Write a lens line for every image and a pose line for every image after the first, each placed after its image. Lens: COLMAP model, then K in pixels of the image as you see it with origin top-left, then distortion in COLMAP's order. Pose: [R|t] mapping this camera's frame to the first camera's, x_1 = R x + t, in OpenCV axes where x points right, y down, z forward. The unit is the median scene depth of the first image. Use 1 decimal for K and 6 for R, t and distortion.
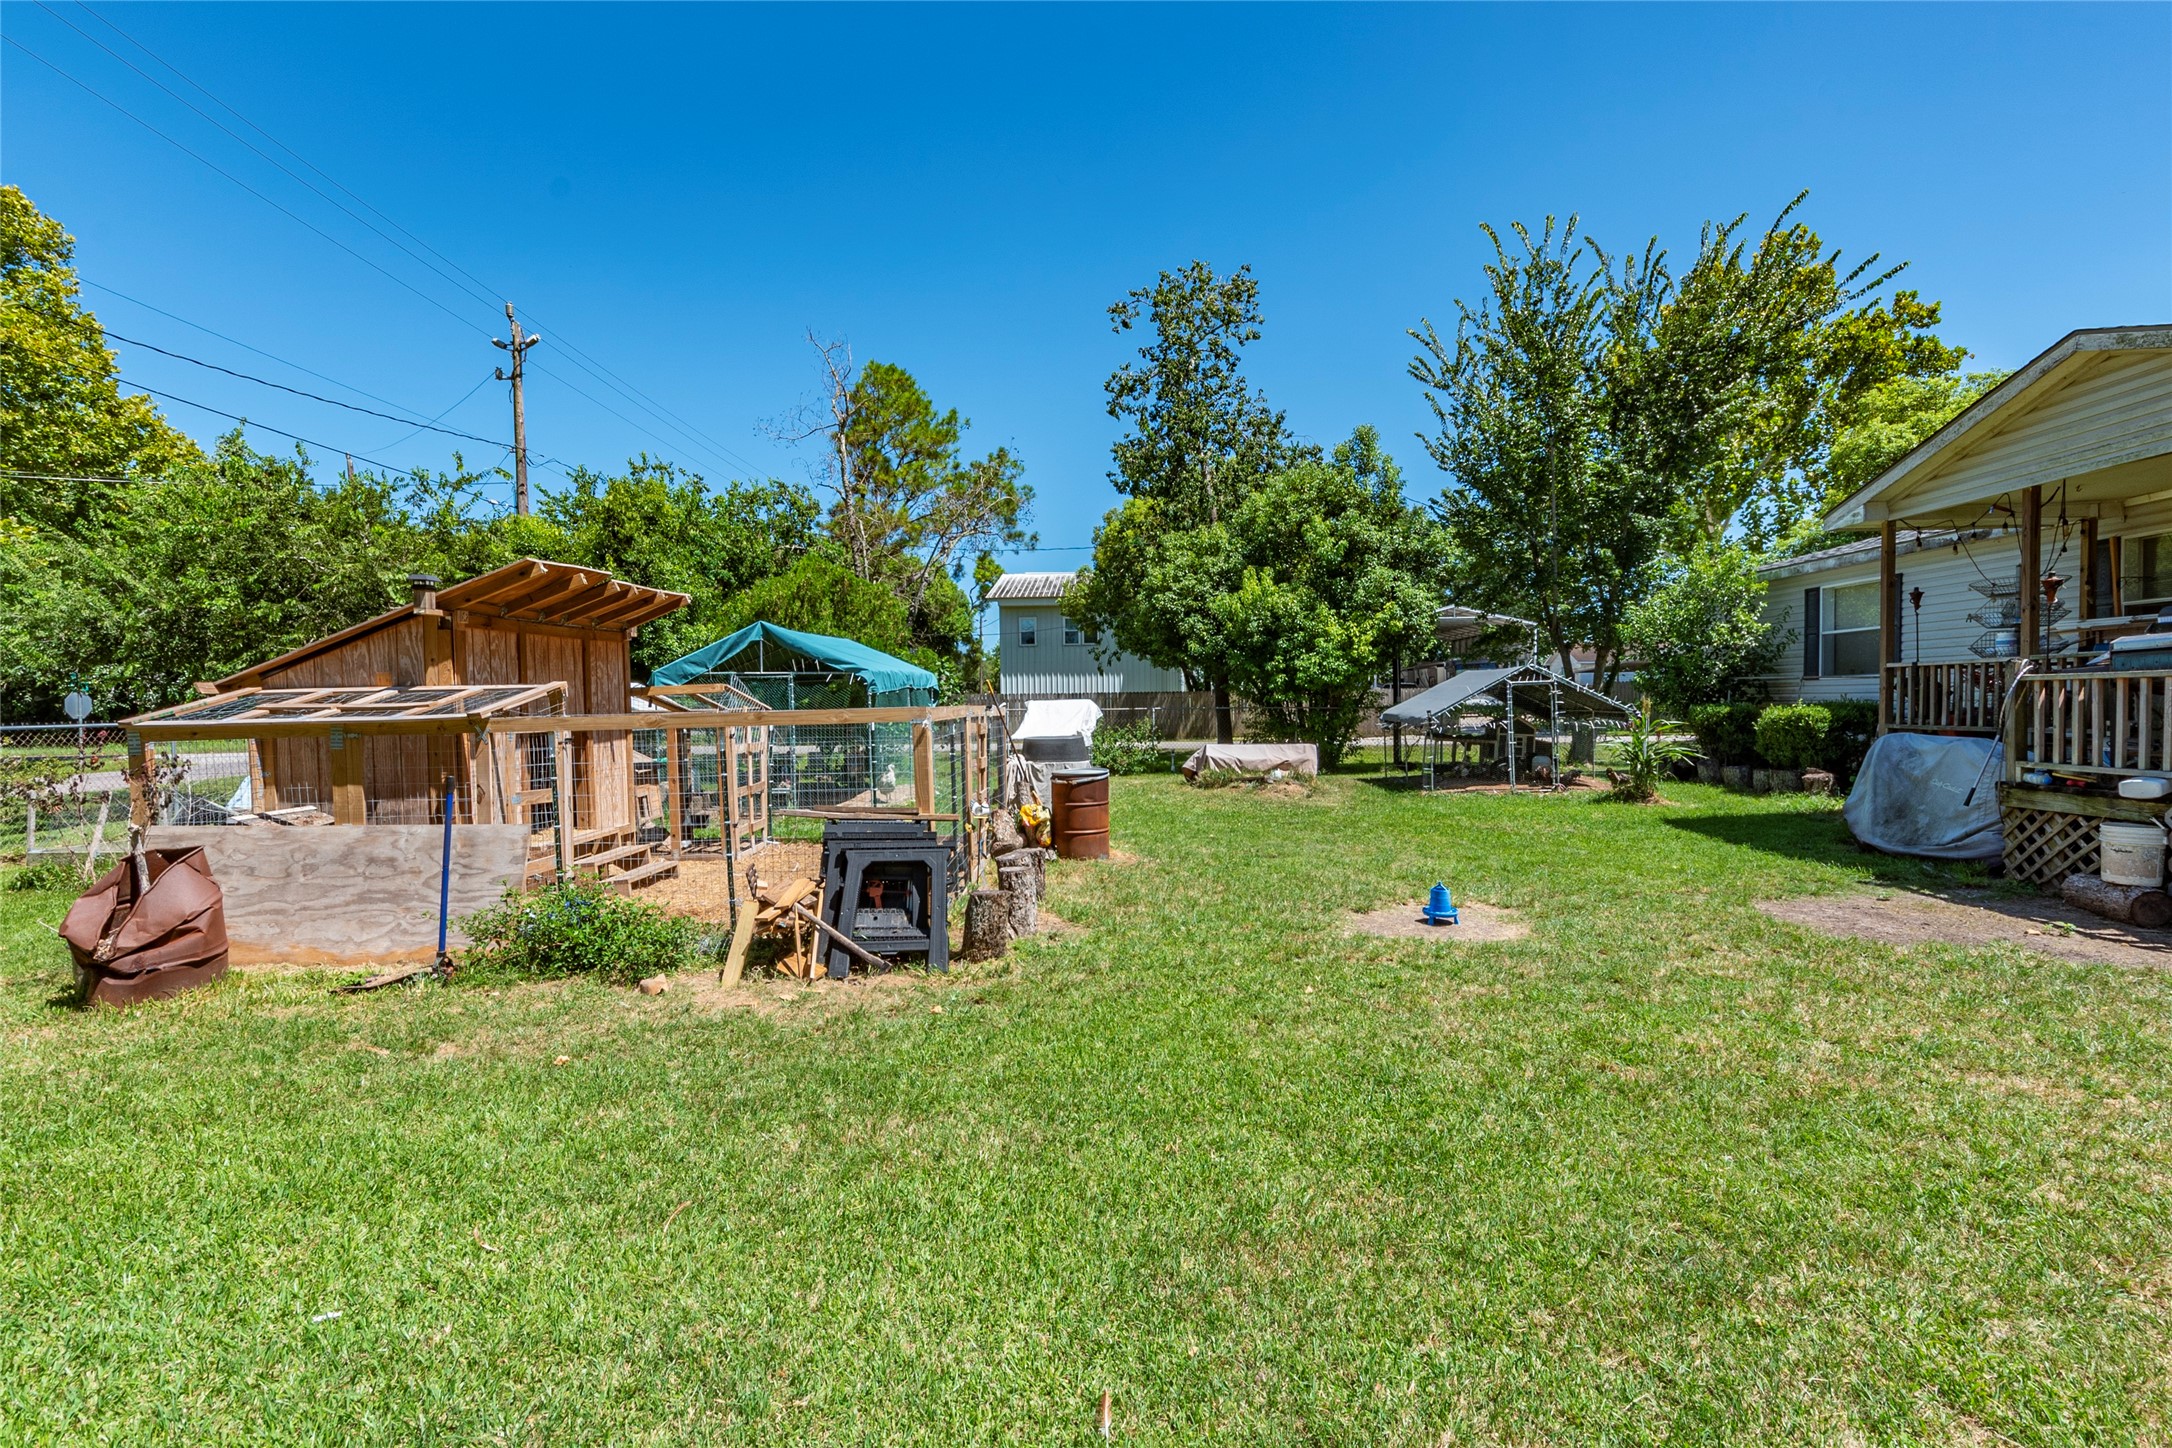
lens RADIAL K [[955.1, 0, 1086.0], [0, 955.1, 724.0], [0, 0, 1]] dist [0.001048, 0.000106]
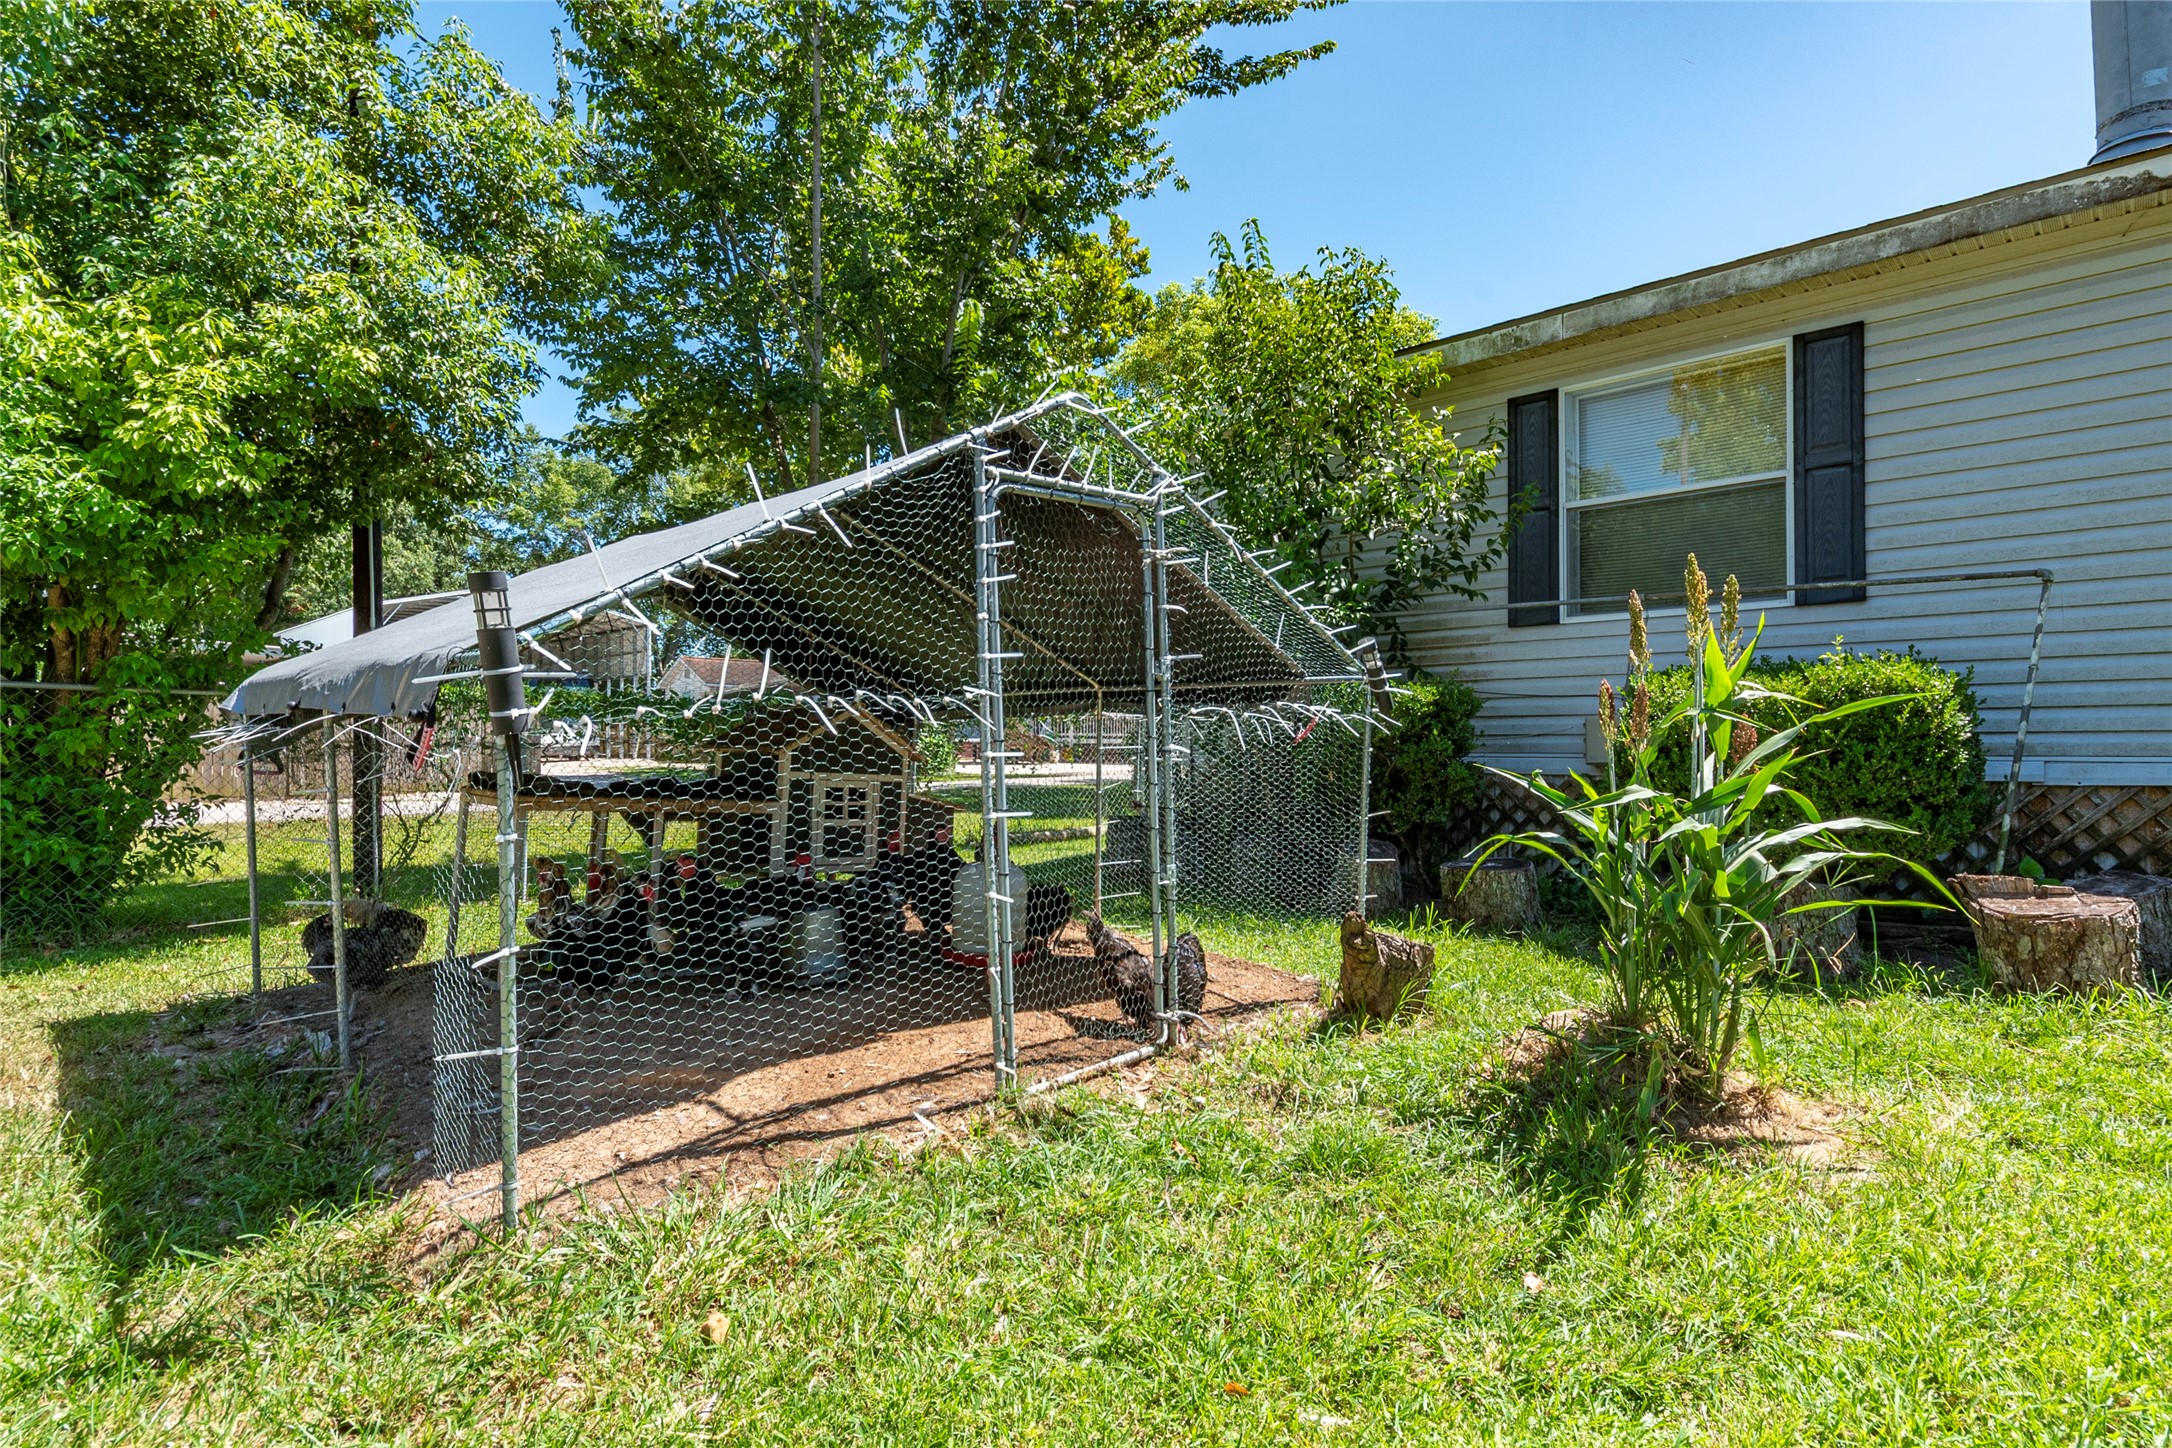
lens RADIAL K [[1102.6, 0, 1086.0], [0, 1102.6, 724.0], [0, 0, 1]] dist [0.001538, 0.000315]
pose [[0.656285, 0.025488, 0.754083, 0.231721], [0.011235, 0.998988, -0.043544, 0.009115], [-0.754430, 0.037049, 0.655334, 0.652725]]
